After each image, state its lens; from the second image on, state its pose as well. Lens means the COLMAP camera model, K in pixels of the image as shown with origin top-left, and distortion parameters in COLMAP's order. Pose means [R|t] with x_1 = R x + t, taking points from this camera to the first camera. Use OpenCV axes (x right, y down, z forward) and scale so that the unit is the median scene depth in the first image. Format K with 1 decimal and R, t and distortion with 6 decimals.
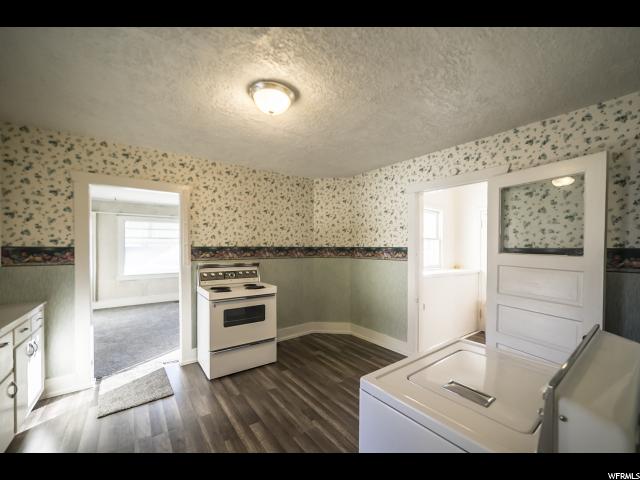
lens RADIAL K [[258.9, 0, 320.2], [0, 258.9, 247.5], [0, 0, 1]] dist [0.000701, 0.000648]
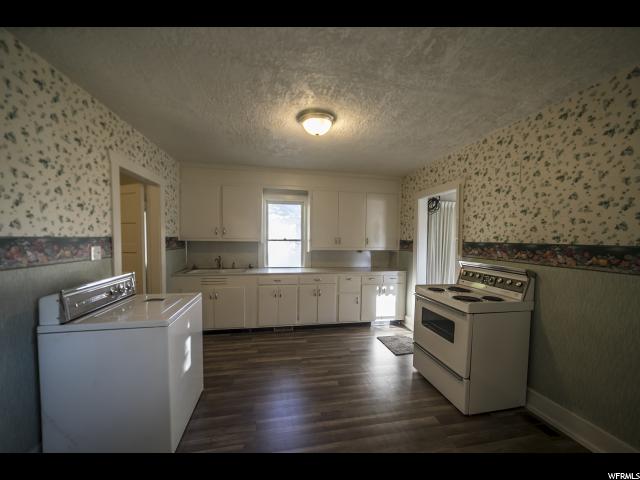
lens RADIAL K [[247.3, 0, 324.5], [0, 247.3, 247.8], [0, 0, 1]] dist [-0.018238, 0.007096]
pose [[-0.419902, 0.028284, -0.907129, 0.596829], [-0.017855, 0.999063, 0.039415, -0.009045], [0.907394, 0.032748, -0.419004, 1.021960]]
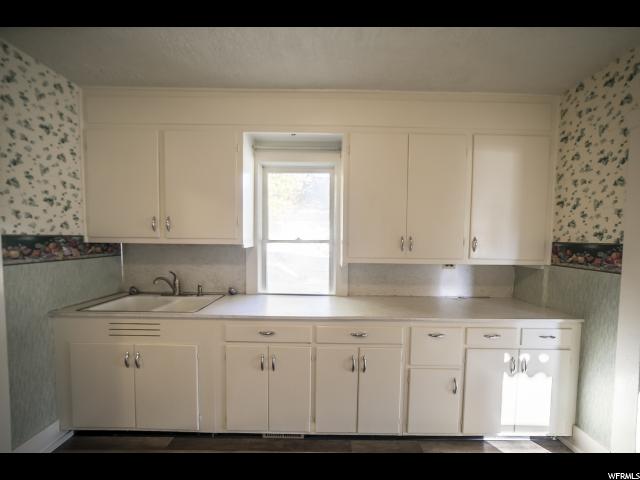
lens RADIAL K [[247.3, 0, 324.5], [0, 247.3, 247.8], [0, 0, 1]] dist [-0.018238, 0.007096]
pose [[-0.593194, 0.027441, -0.804592, -0.091307], [-0.014930, 0.998872, 0.045075, -0.008003], [0.804921, 0.038751, -0.592115, 0.700497]]
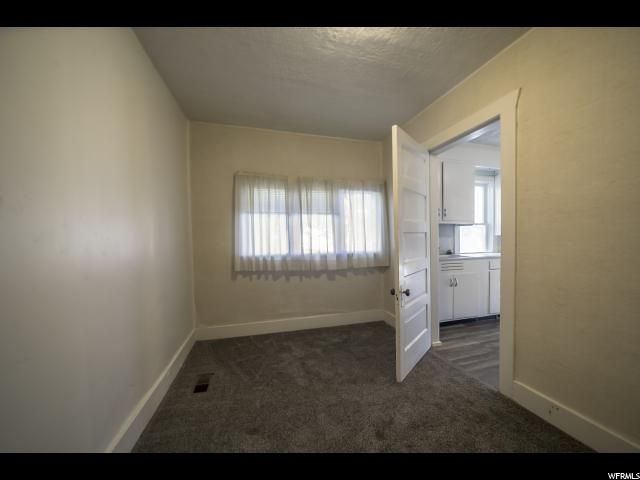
lens RADIAL K [[247.3, 0, 324.5], [0, 247.3, 247.8], [0, 0, 1]] dist [-0.018238, 0.007096]
pose [[-0.331284, 0.040785, -0.942649, 0.955852], [0.015609, 0.999165, 0.037745, 0.080913], [0.943402, -0.002209, -0.331644, -0.173946]]
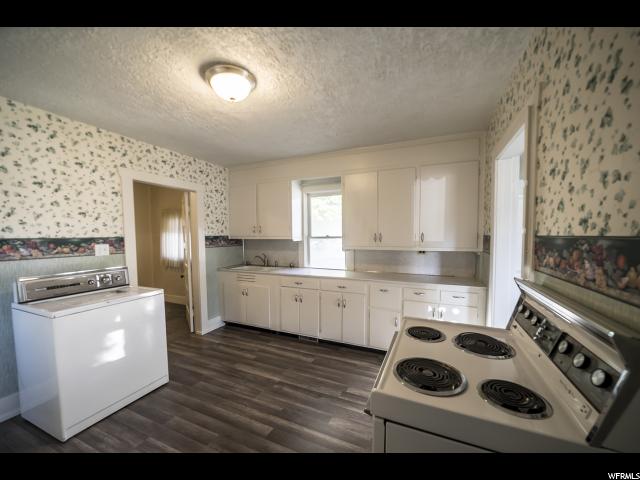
lens RADIAL K [[247.3, 0, 324.5], [0, 247.3, 247.8], [0, 0, 1]] dist [-0.018238, 0.007096]
pose [[-0.868685, 0.030812, -0.494405, -0.010793], [0.004426, 0.998507, 0.054451, -0.007899], [0.495345, 0.045113, -0.867524, 1.308234]]
